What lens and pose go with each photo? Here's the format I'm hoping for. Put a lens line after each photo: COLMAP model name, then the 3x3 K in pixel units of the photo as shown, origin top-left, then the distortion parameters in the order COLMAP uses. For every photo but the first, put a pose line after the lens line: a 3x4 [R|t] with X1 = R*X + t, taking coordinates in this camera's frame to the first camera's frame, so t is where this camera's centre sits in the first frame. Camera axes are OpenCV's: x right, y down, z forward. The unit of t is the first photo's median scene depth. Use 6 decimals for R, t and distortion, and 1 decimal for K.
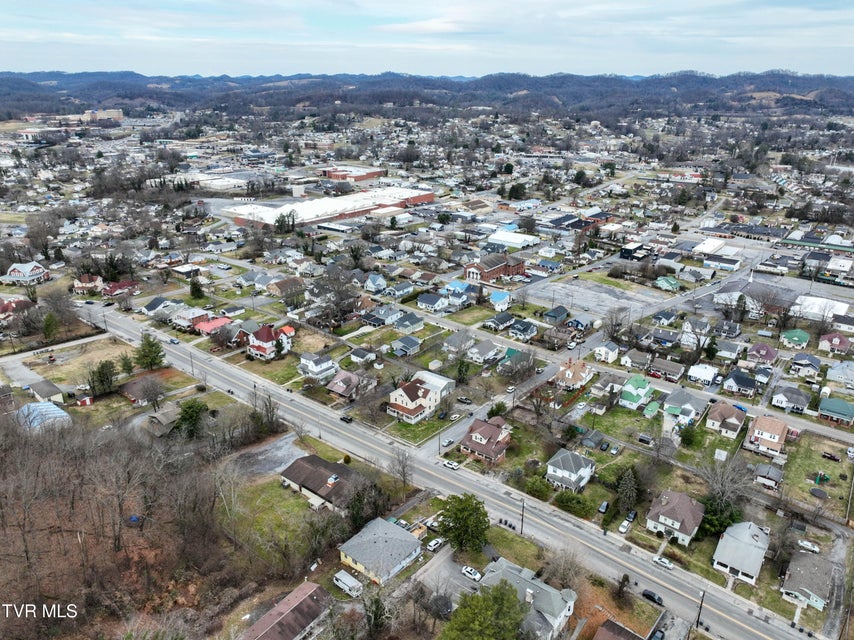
lens RADIAL K [[600.9, 0, 429.9], [0, 600.9, 315.7], [0, 0, 1]] dist [0.003194, 0.010485]
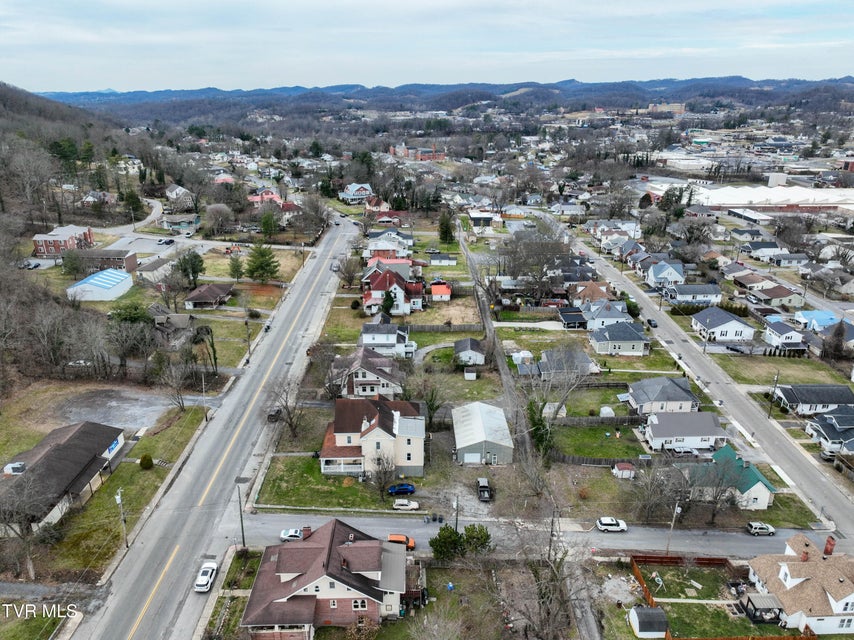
lens RADIAL K [[600.9, 0, 429.9], [0, 600.9, 315.7], [0, 0, 1]] dist [0.003194, 0.010485]
pose [[0.626586, 0.264688, -0.733028, 0.260420], [-0.275317, 0.955093, 0.109535, -0.020258], [0.729102, 0.133182, 0.671322, 0.496698]]
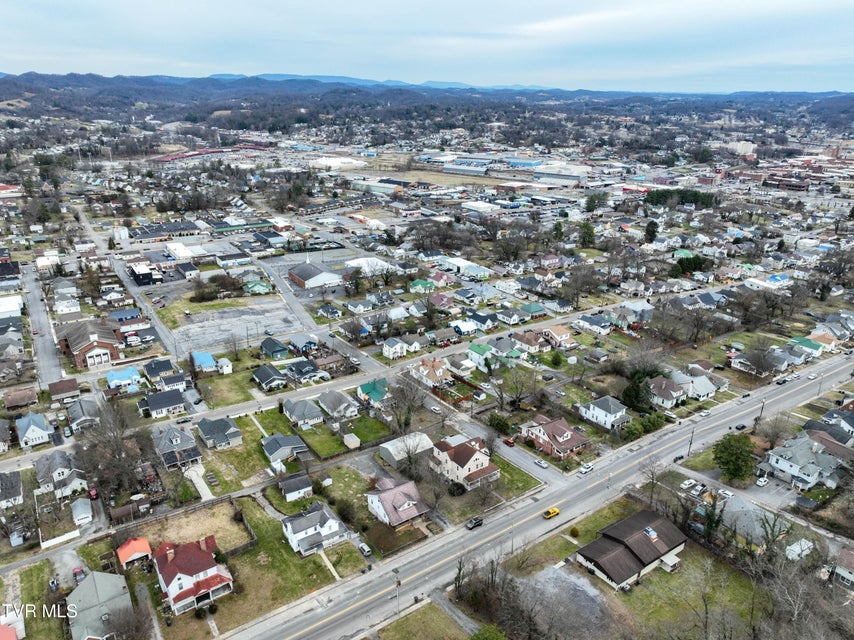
lens RADIAL K [[600.9, 0, 429.9], [0, 600.9, 315.7], [0, 0, 1]] dist [0.003194, 0.010485]
pose [[0.306615, -0.336784, 0.890260, -0.533975], [0.330970, 0.914670, 0.232029, -0.191166], [-0.892438, 0.223505, 0.391917, 0.489032]]
